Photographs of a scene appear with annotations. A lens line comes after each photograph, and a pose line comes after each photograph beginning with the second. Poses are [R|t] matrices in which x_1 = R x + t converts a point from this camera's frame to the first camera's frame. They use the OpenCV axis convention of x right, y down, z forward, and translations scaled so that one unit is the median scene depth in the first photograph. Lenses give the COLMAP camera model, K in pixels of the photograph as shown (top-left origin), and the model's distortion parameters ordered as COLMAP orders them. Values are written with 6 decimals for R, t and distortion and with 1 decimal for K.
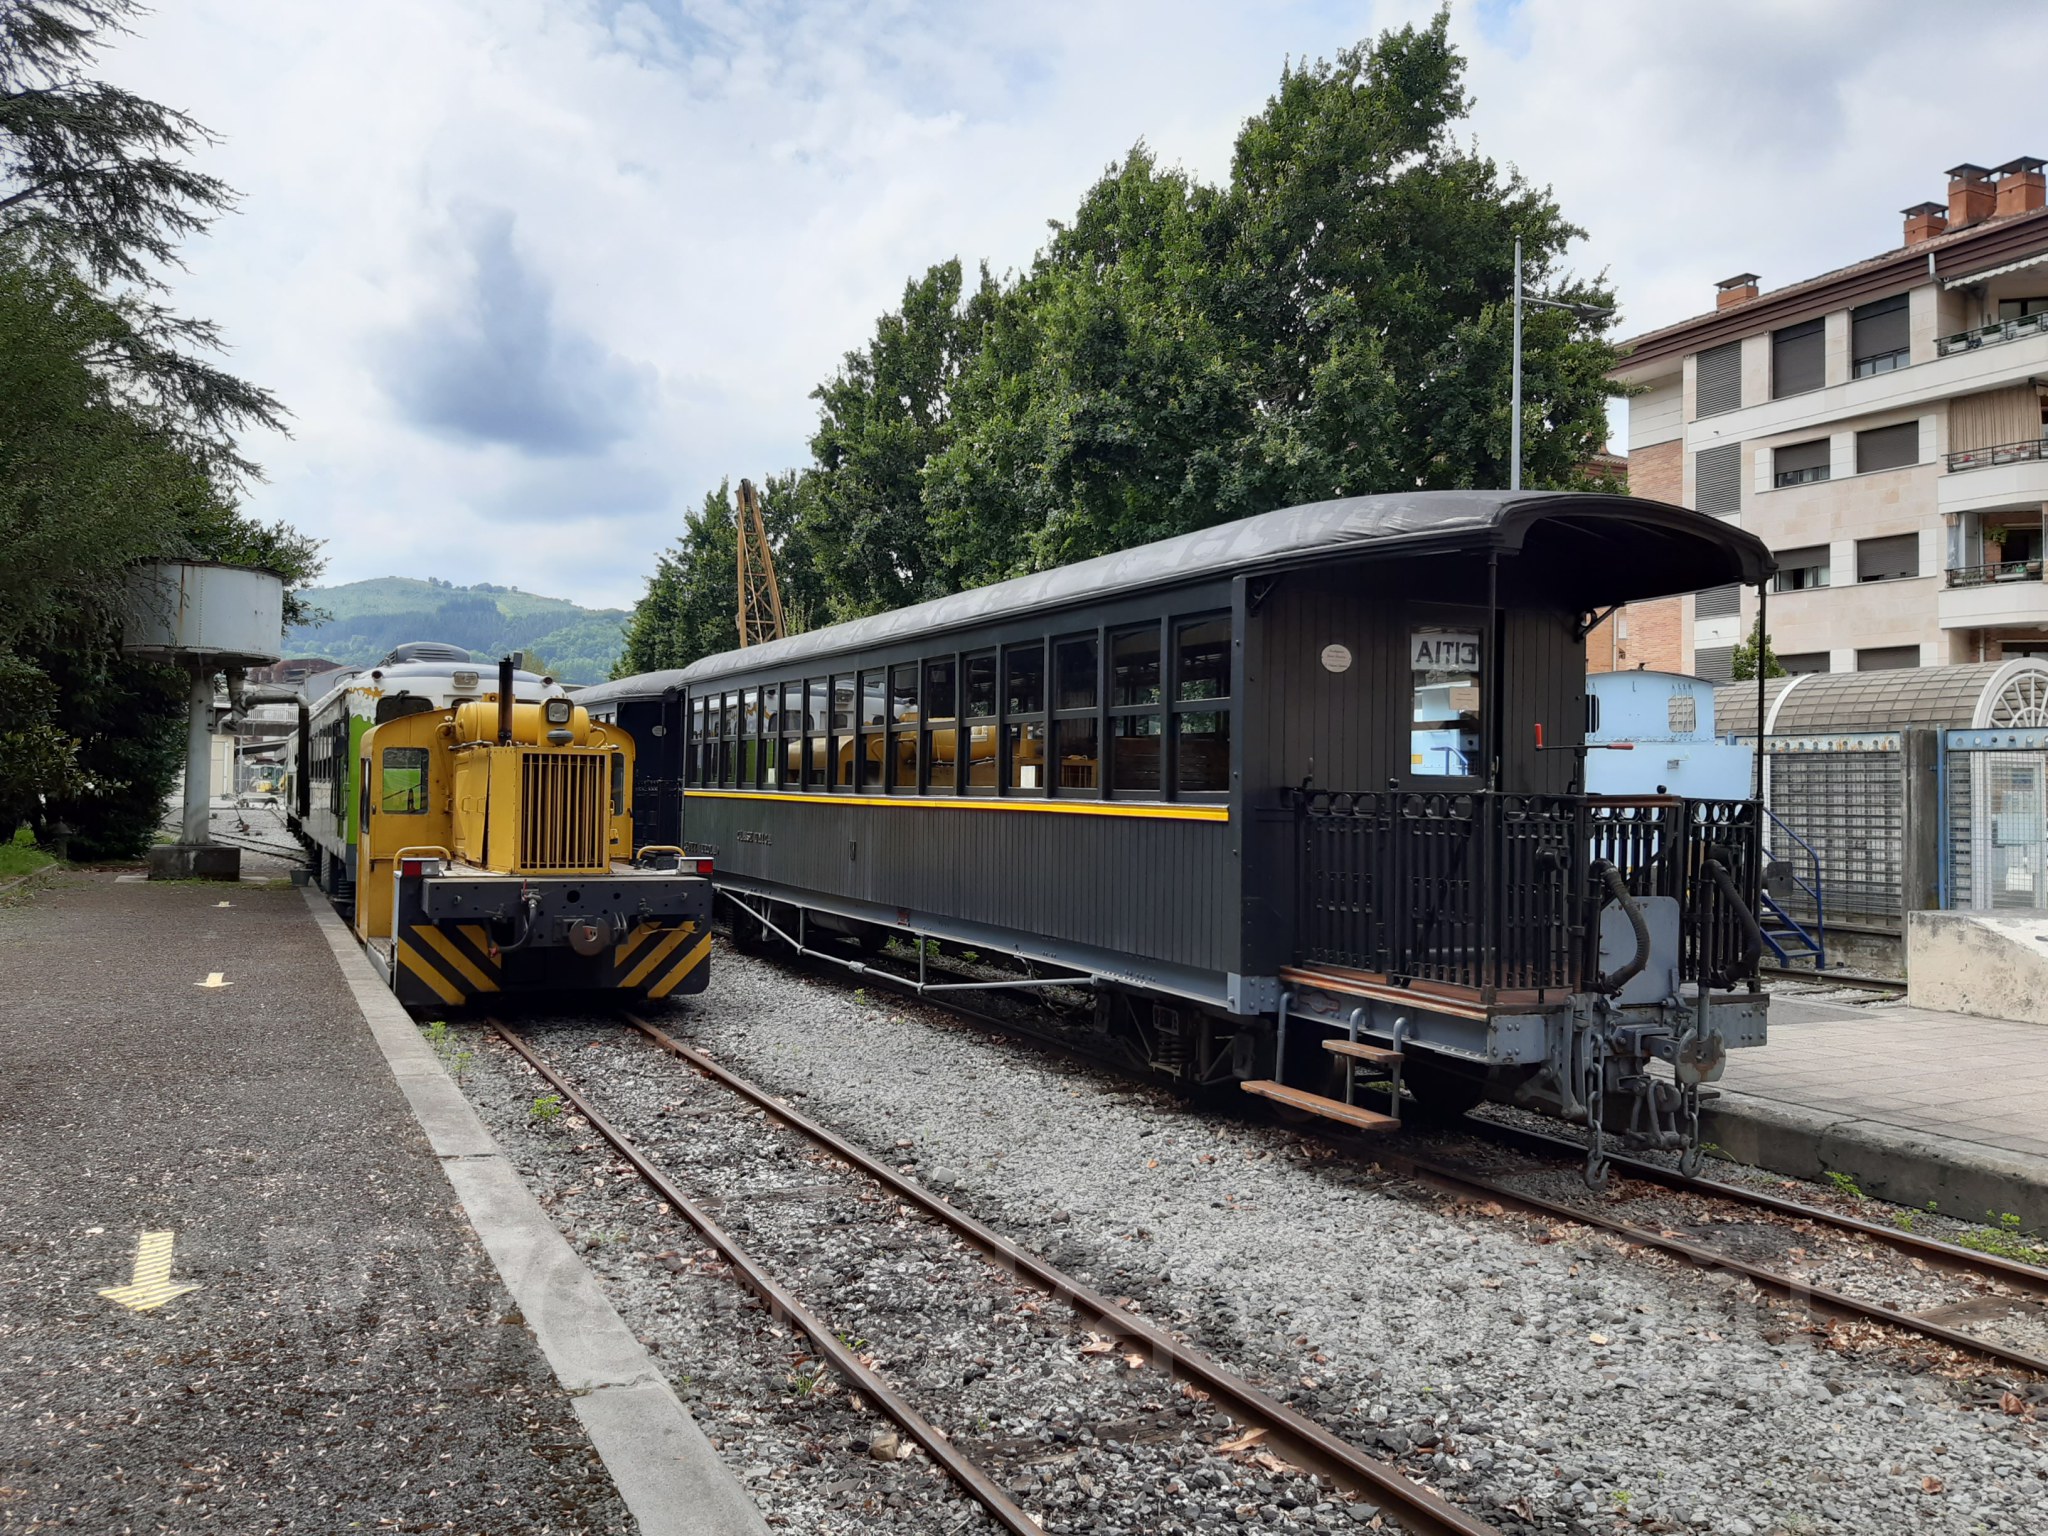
lens RADIAL K [[1571.7, 0, 1024.0], [0, 1571.7, 768.0], [0, 0, 1]] dist [0.093267, -0.157874]
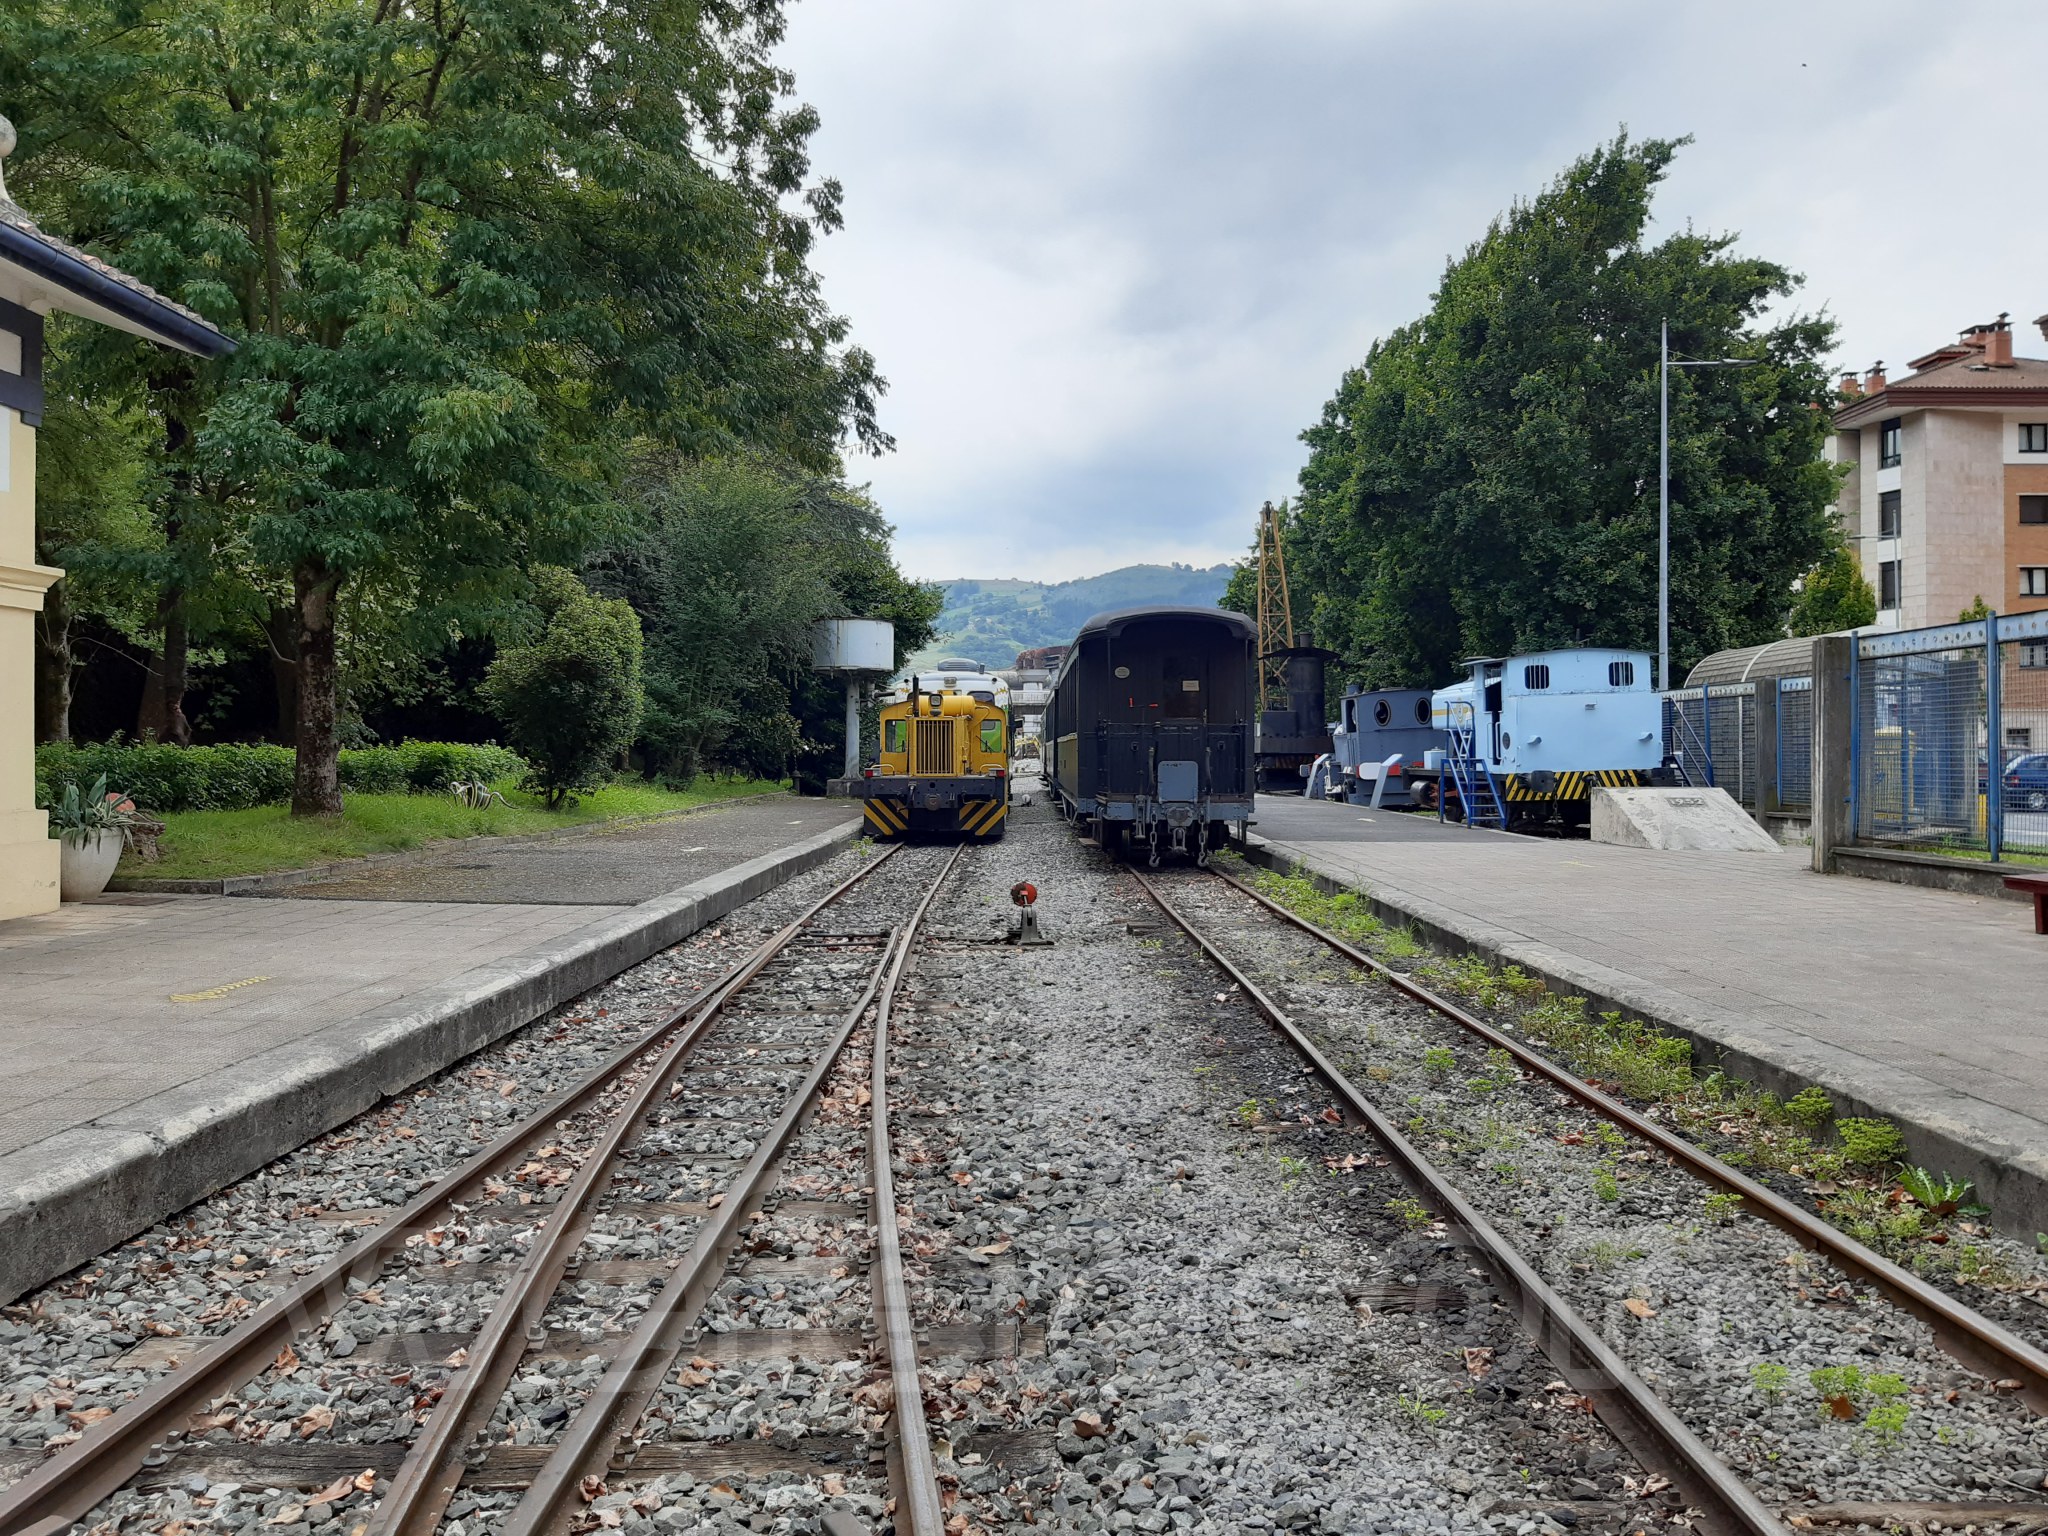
lens RADIAL K [[1570.0, 0, 1024.0], [0, 1570.0, 768.0], [0, 0, 1]] dist [0.095637, 0.004517]
pose [[0.897712, -0.013611, -0.440373, 0.389799], [0.022571, 0.999631, 0.015114, 0.013792], [0.440005, -0.023508, 0.897688, -0.441028]]
